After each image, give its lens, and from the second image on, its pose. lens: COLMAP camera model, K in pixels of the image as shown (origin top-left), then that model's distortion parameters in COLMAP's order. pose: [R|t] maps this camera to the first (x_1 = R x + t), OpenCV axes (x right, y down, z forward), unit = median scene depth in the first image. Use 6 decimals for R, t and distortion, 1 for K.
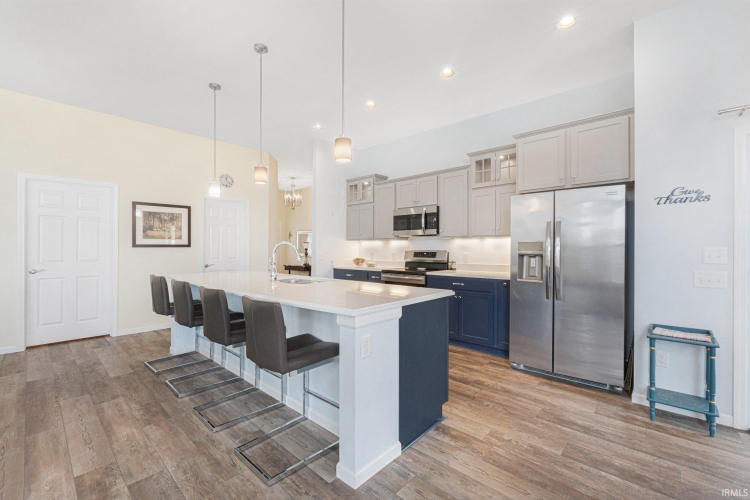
lens RADIAL K [[318.8, 0, 371.3], [0, 318.8, 250.4], [0, 0, 1]] dist [-0.013441, 0.000247]
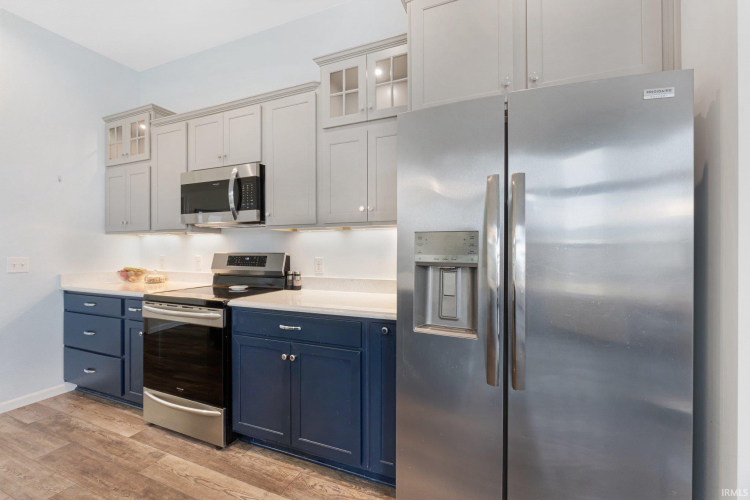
lens RADIAL K [[318.8, 0, 373.7], [0, 318.8, 248.1], [0, 0, 1]] dist [-0.013441, 0.000247]
pose [[0.938447, -0.004275, 0.345397, 0.200932], [0.006388, 0.999967, -0.004980, -0.004082], [-0.345364, 0.006880, 0.938444, 0.468240]]
